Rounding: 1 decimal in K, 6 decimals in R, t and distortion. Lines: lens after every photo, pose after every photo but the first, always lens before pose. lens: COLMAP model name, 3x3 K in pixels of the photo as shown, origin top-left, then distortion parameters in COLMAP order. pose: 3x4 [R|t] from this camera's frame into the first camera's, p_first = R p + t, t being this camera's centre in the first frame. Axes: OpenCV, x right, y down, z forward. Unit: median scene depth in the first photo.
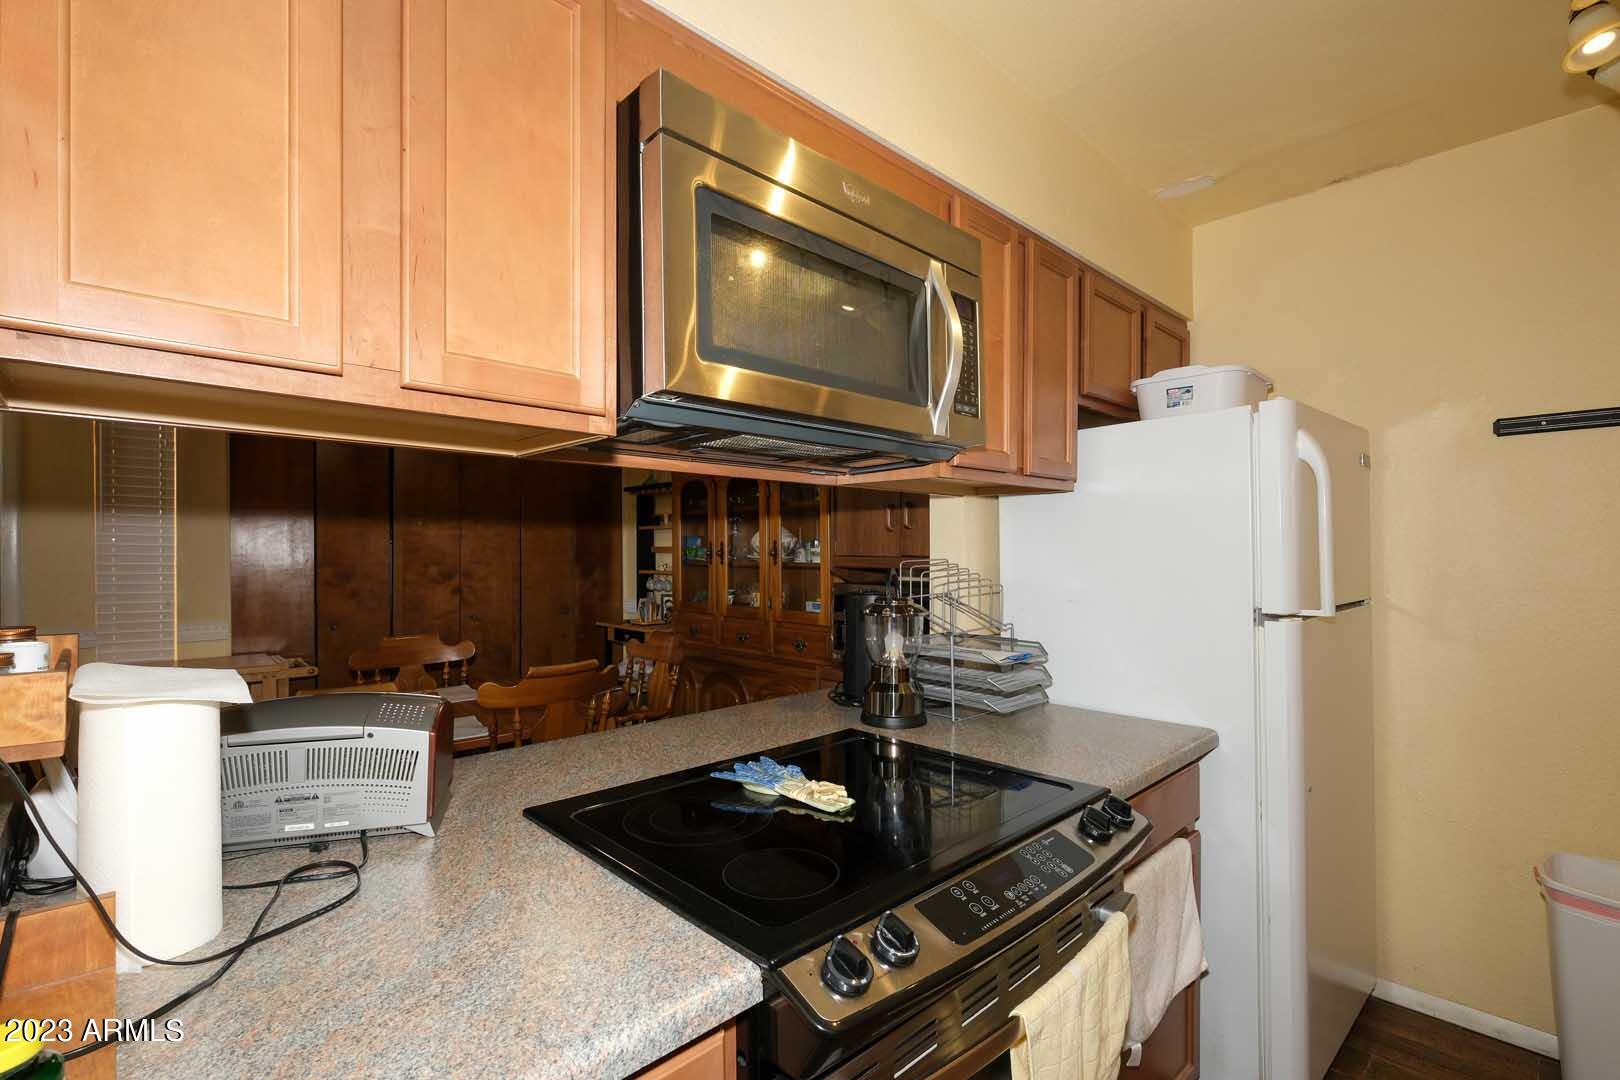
lens RADIAL K [[730.4, 0, 790.5], [0, 730.4, 542.9], [0, 0, 1]] dist [-0.002273, -0.000181]
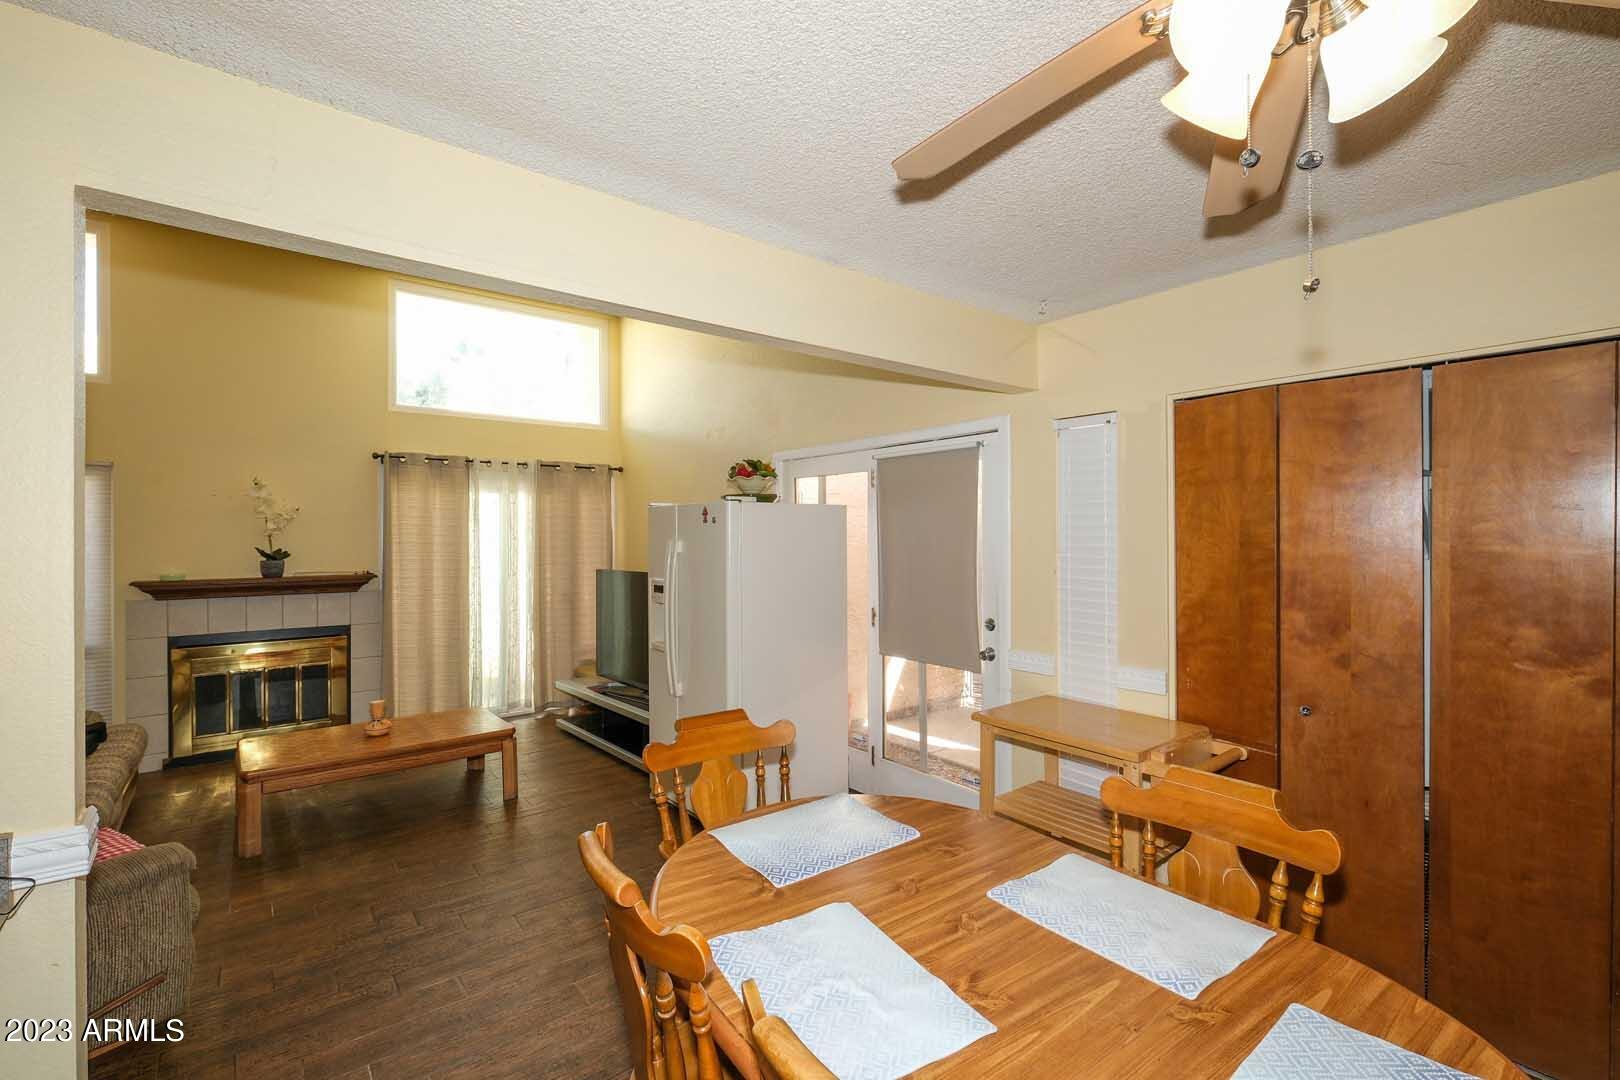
lens RADIAL K [[708.9, 0, 816.0], [0, 708.9, 535.2], [0, 0, 1]] dist [-0.004056, -0.000835]
pose [[-0.075218, 0.002417, -0.997164, -0.023556], [0.014711, 0.999891, 0.001314, -0.078549], [0.997059, -0.014570, -0.075245, 1.382110]]
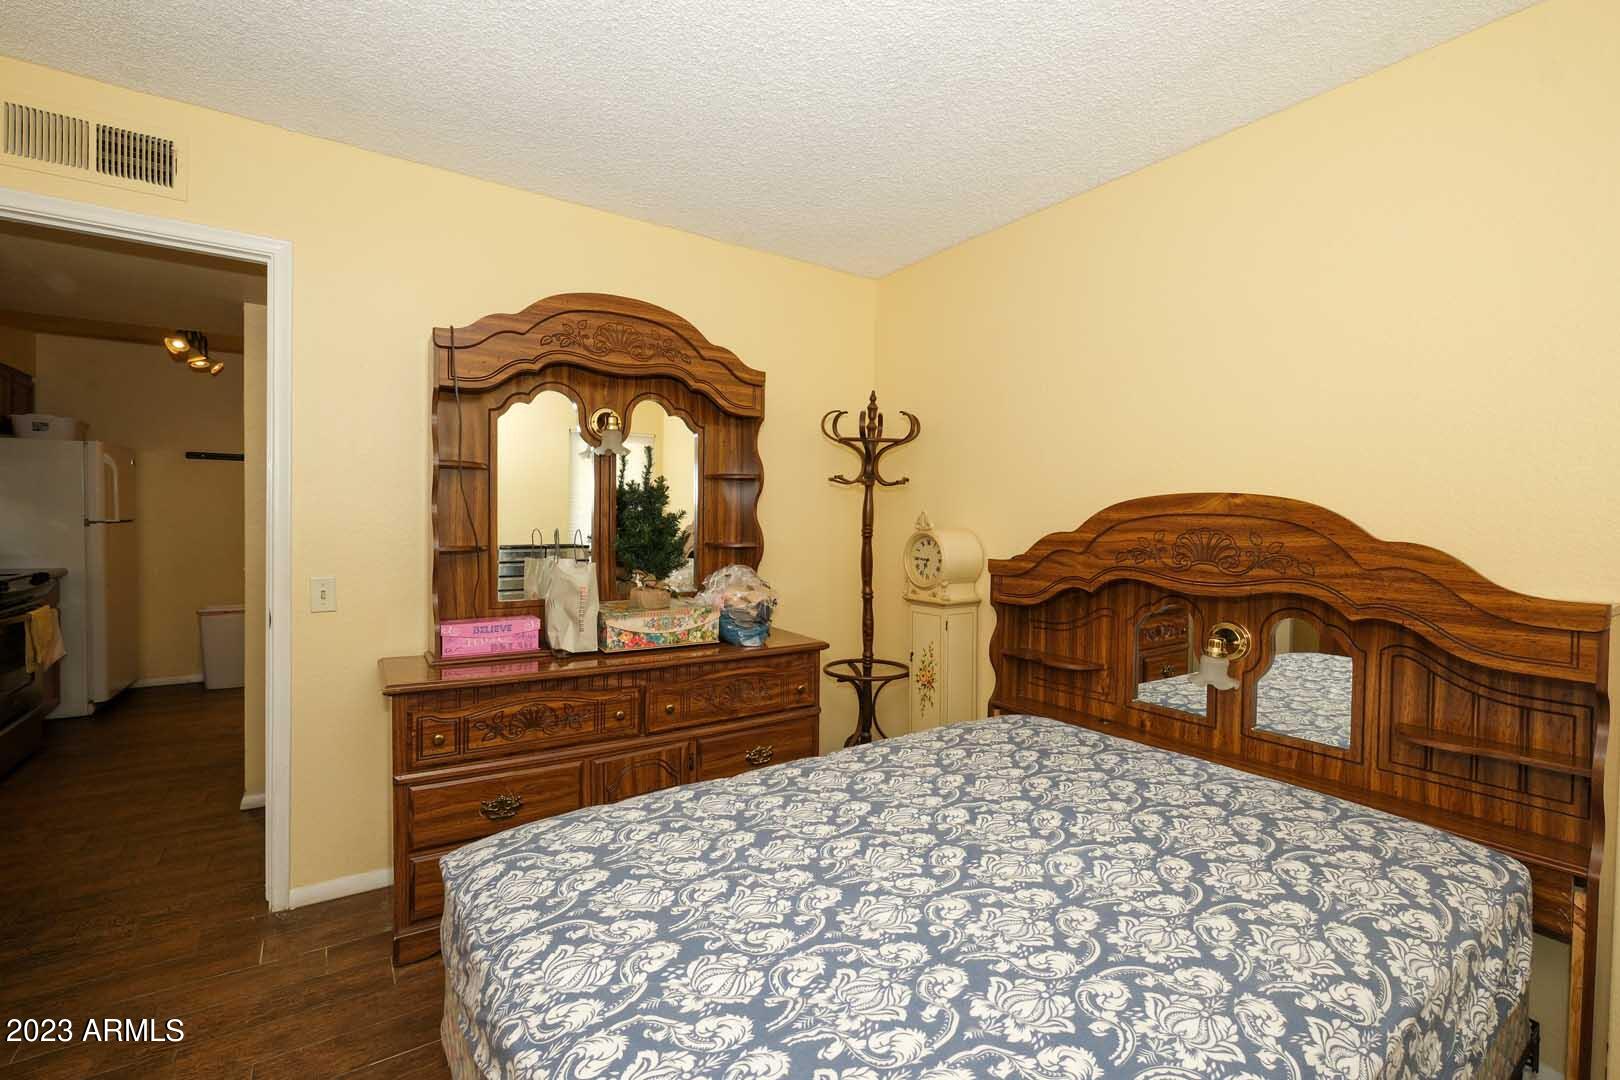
lens RADIAL K [[726.6, 0, 820.8], [0, 726.6, 523.2], [0, 0, 1]] dist [0.002147, -0.000020]
pose [[0.139447, -0.006113, 0.990211, -1.558232], [-0.024284, 0.999659, 0.009591, 0.014064], [-0.989932, -0.025384, 0.139251, -1.945679]]
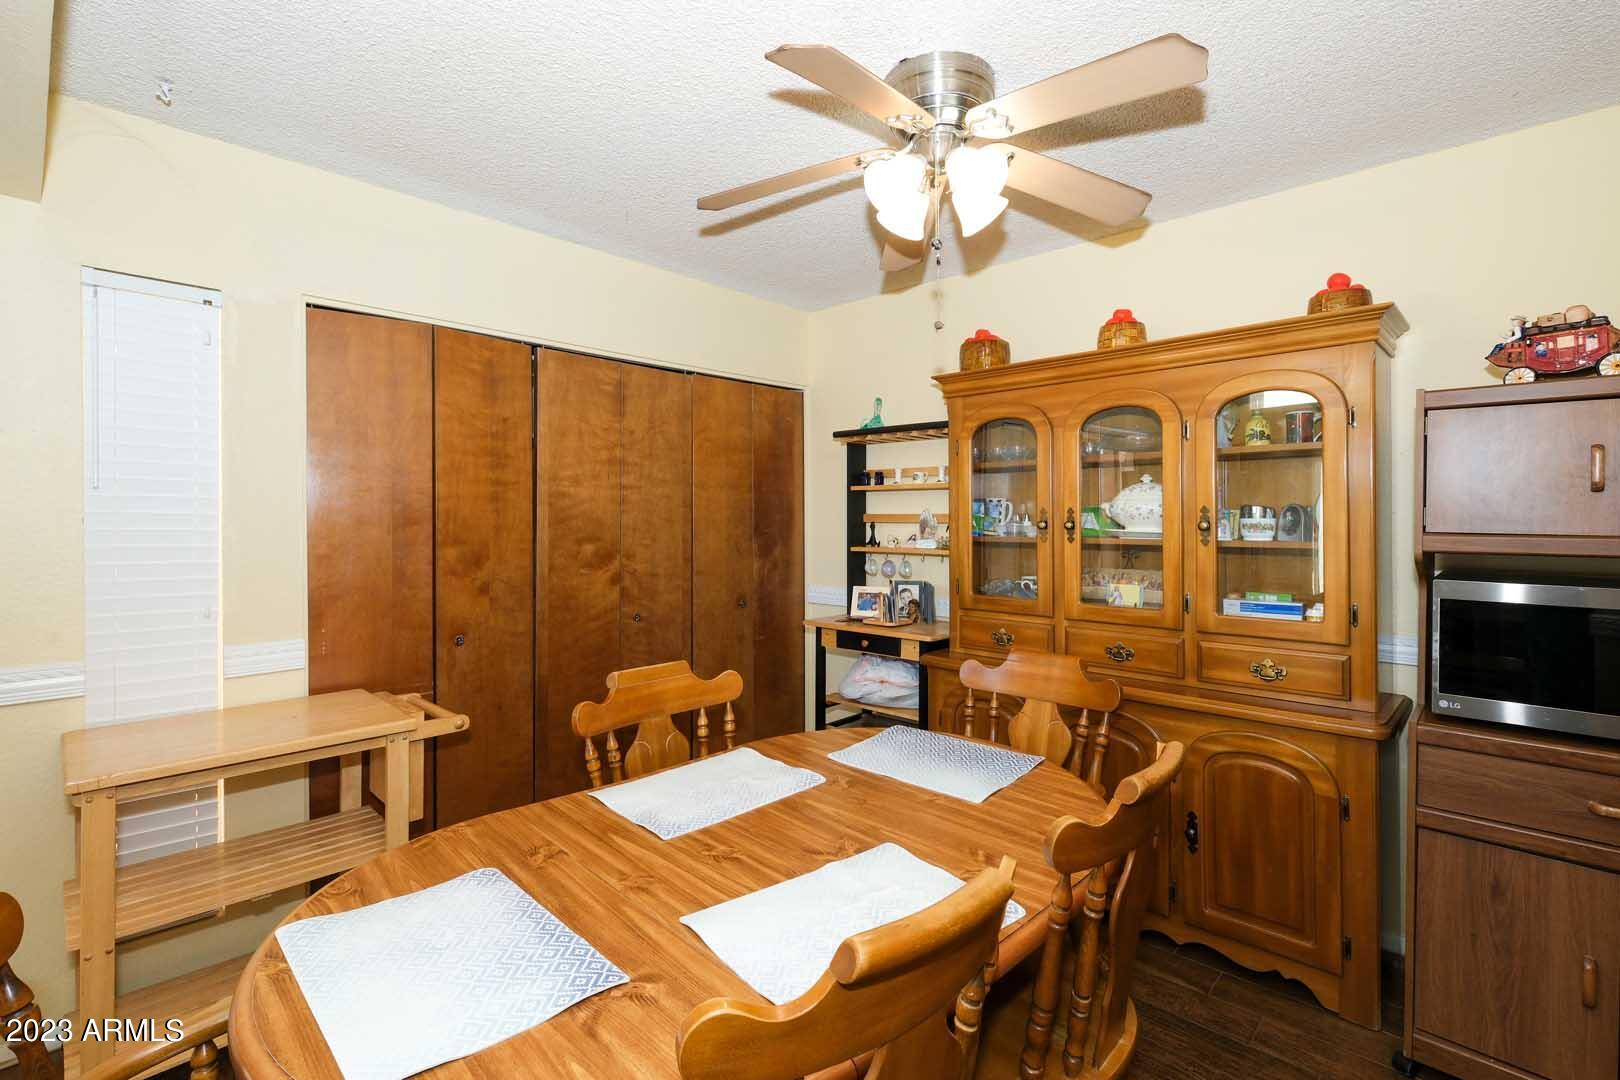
lens RADIAL K [[742.6, 0, 814.0], [0, 742.6, 513.2], [0, 0, 1]] dist [-0.003129, -0.000722]
pose [[0.997768, 0.001557, 0.066757, -0.774067], [-0.002065, 0.999969, 0.007541, -0.003441], [-0.066744, -0.007662, 0.997741, 0.709177]]
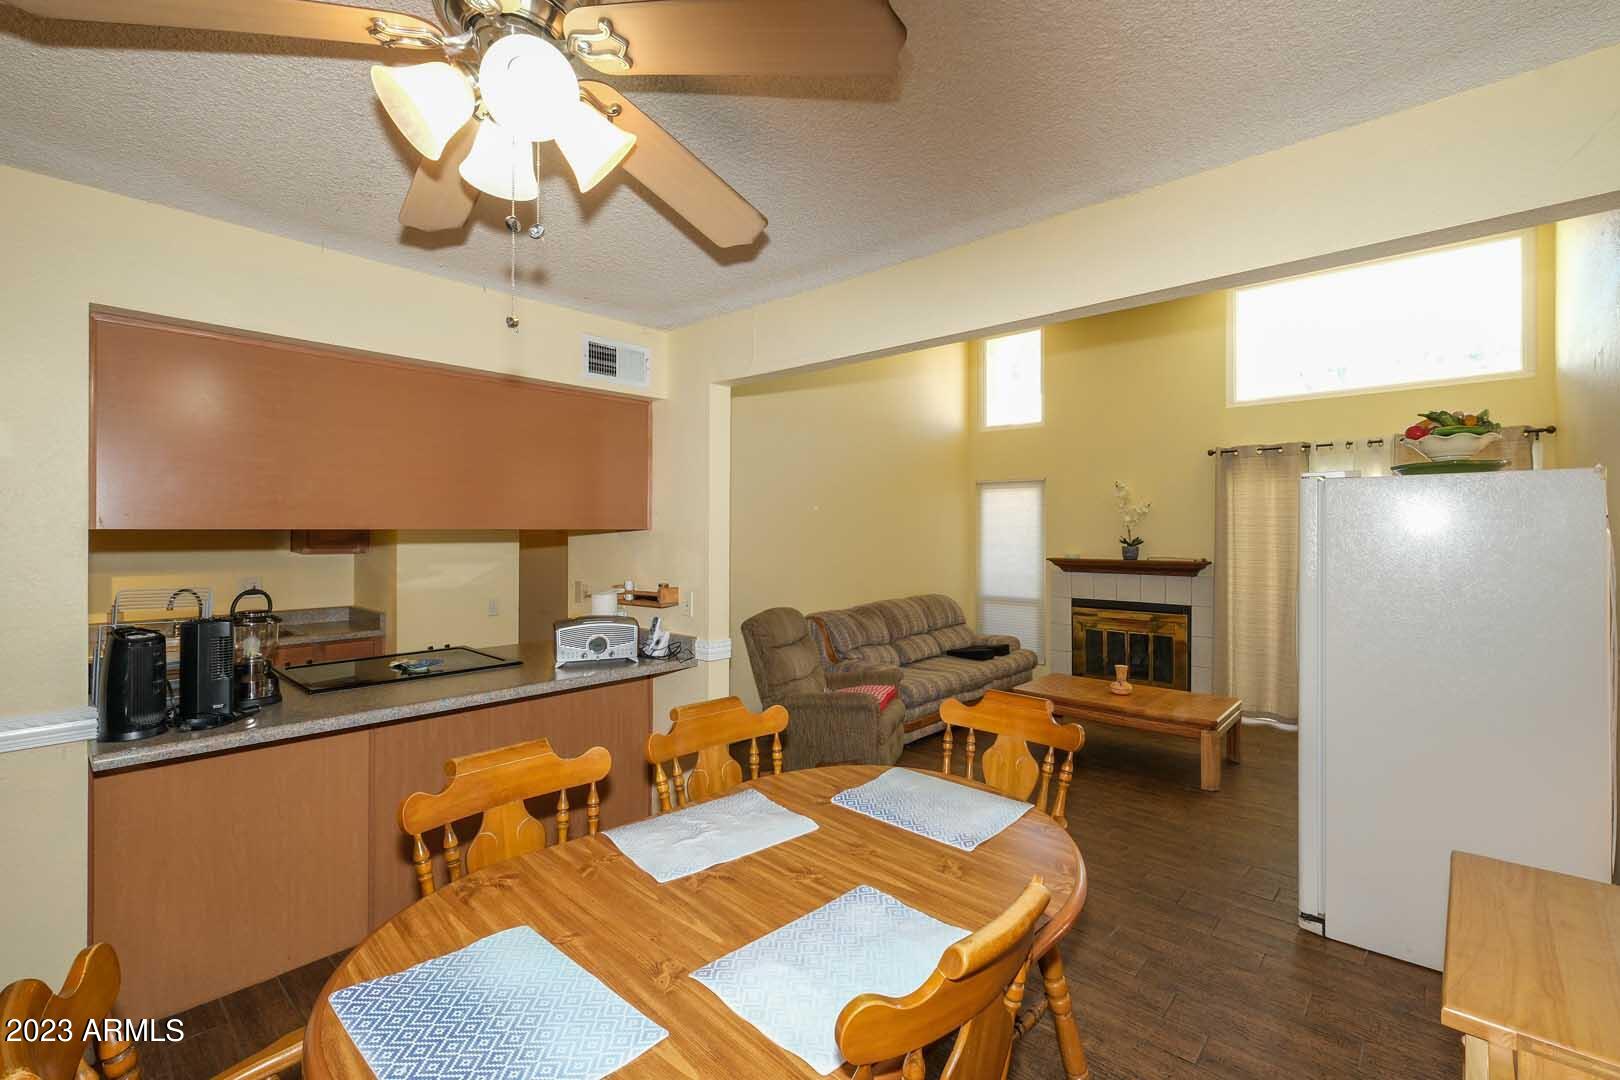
lens RADIAL K [[708.9, 0, 816.0], [0, 708.9, 535.2], [0, 0, 1]] dist [-0.004056, -0.000835]
pose [[-0.996018, 0.003715, -0.089073, -0.755303], [0.004135, 0.999981, -0.004536, -0.053543], [0.089055, -0.004886, -0.996015, 2.340615]]
